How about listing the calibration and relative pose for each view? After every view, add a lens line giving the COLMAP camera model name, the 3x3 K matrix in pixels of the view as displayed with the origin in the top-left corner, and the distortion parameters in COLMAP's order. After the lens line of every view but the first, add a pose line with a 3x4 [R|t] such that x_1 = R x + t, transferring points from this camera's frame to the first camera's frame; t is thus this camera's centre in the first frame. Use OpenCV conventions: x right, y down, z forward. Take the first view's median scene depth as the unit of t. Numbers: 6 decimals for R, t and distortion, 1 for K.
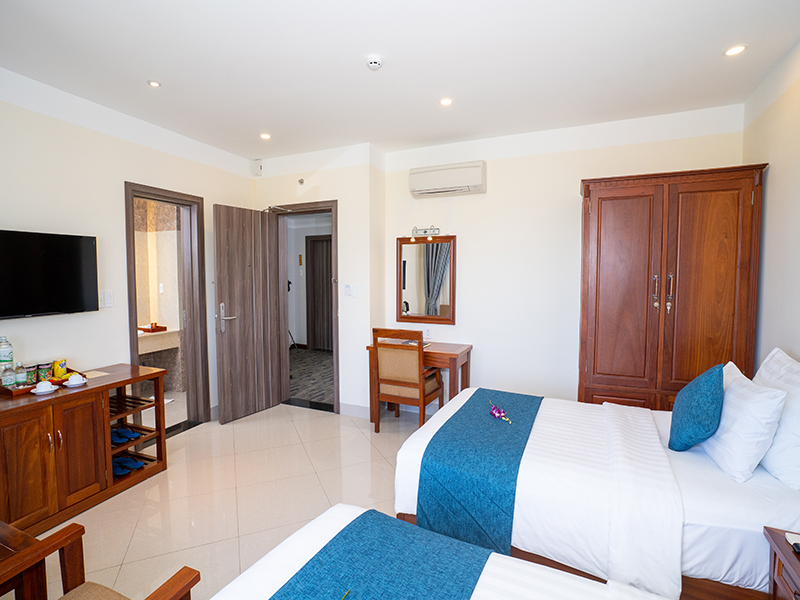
lens RADIAL K [[396.3, 0, 400.0], [0, 396.3, 300.0], [0, 0, 1]] dist [-0.075167, 0.040688]
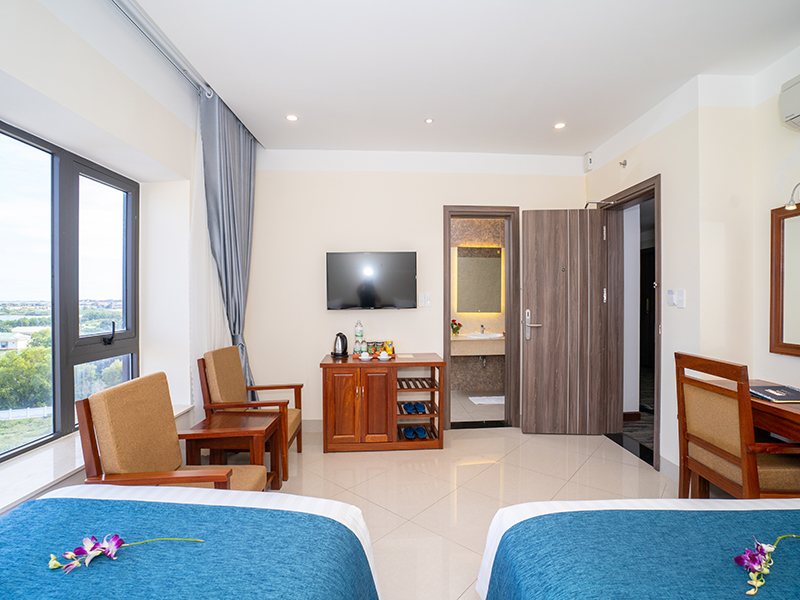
lens RADIAL K [[396.3, 0, 400.0], [0, 396.3, 300.0], [0, 0, 1]] dist [-0.075167, 0.040688]
pose [[0.417366, 0.006931, -0.908712, 0.299572], [-0.057308, 0.998181, -0.018707, 0.020457], [0.906930, 0.059884, 0.417004, 0.283733]]
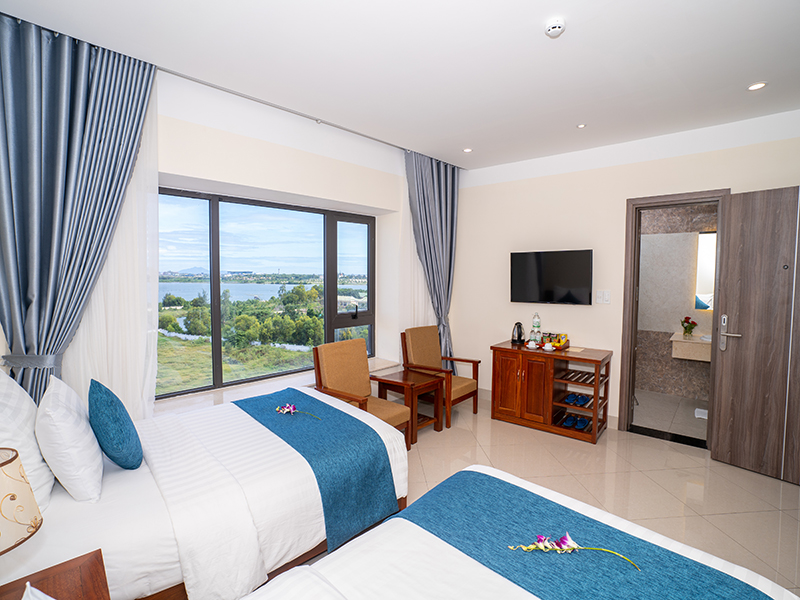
lens RADIAL K [[396.3, 0, 400.0], [0, 396.3, 300.0], [0, 0, 1]] dist [-0.075167, 0.040688]
pose [[-0.345985, 0.065660, -0.935940, 0.513903], [-0.061920, 0.993776, 0.092607, -0.053658], [0.936194, 0.089994, -0.339766, 0.611713]]
